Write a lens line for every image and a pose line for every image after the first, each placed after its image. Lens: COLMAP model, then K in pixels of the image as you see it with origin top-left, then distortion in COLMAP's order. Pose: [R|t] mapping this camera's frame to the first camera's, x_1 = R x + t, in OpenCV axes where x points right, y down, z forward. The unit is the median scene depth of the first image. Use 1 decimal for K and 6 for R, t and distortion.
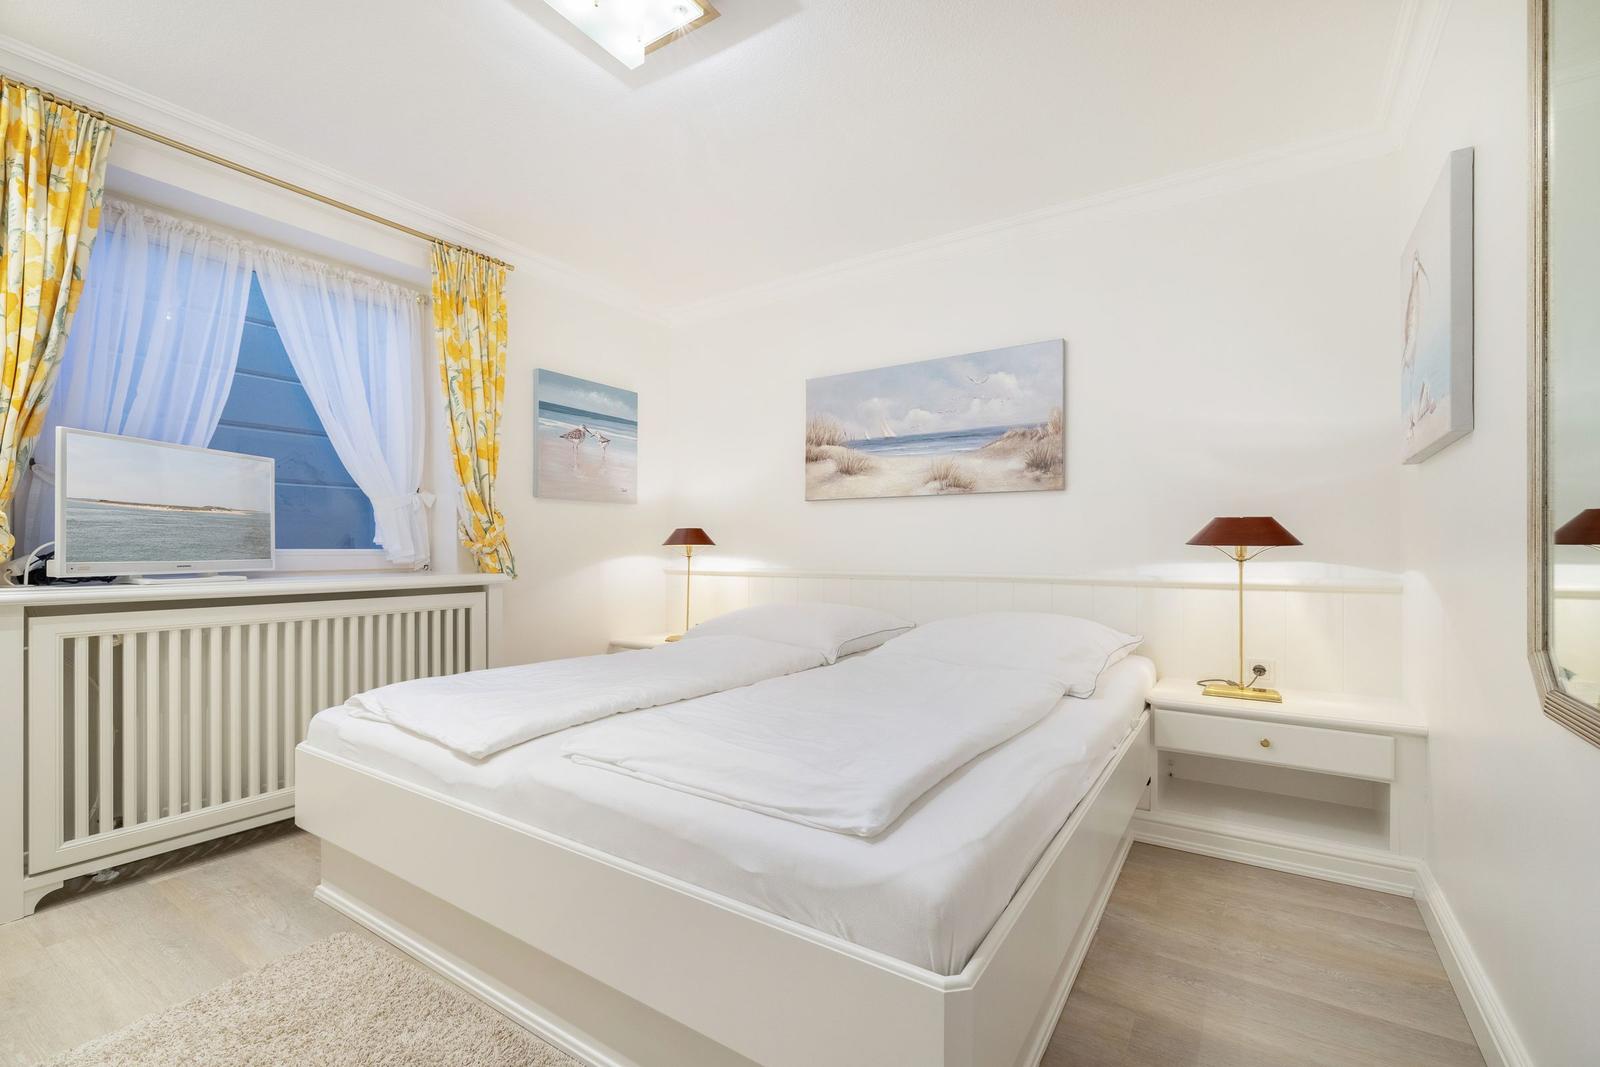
lens RADIAL K [[690.7, 0, 800.2], [0, 690.7, 553.3], [0, 0, 1]] dist [0.000721, 0.000122]
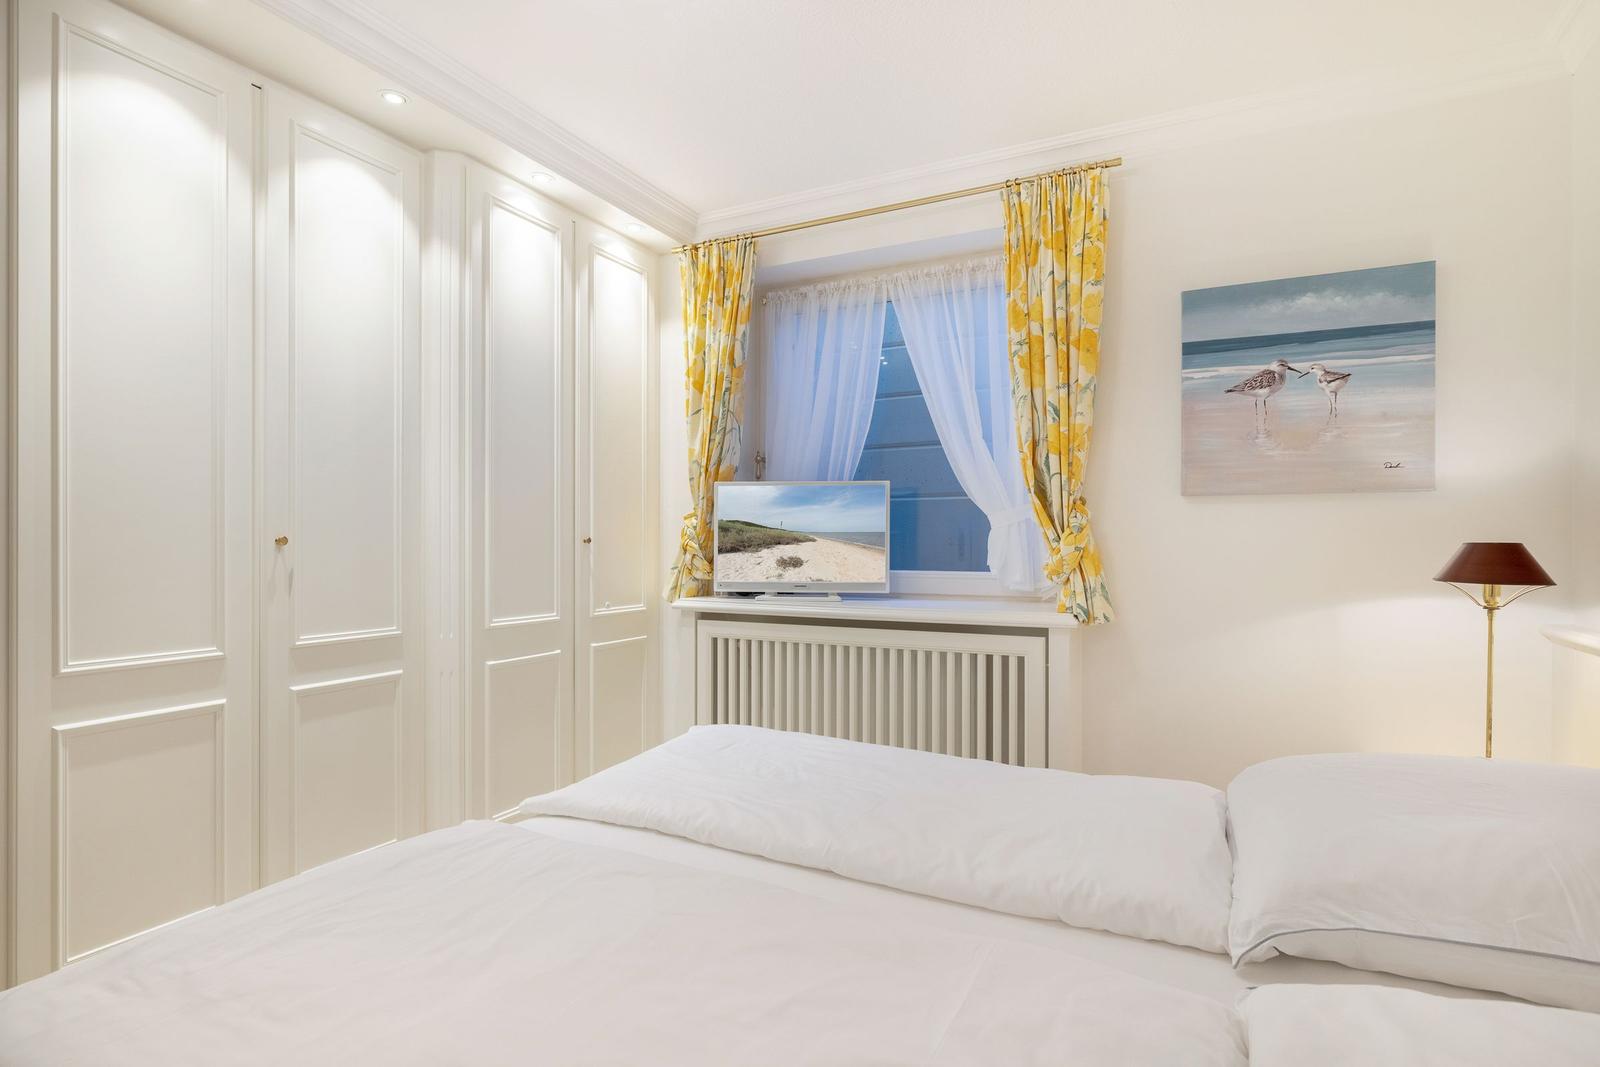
lens RADIAL K [[810.4, 0, 800.0], [0, 810.4, 533.5], [0, 0, 1]] dist [-0.000657, -0.000086]
pose [[0.126529, -0.000397, -0.991963, 0.345931], [-0.001866, 0.999998, -0.000638, -0.051087], [0.991961, 0.001932, 0.126528, 0.622304]]
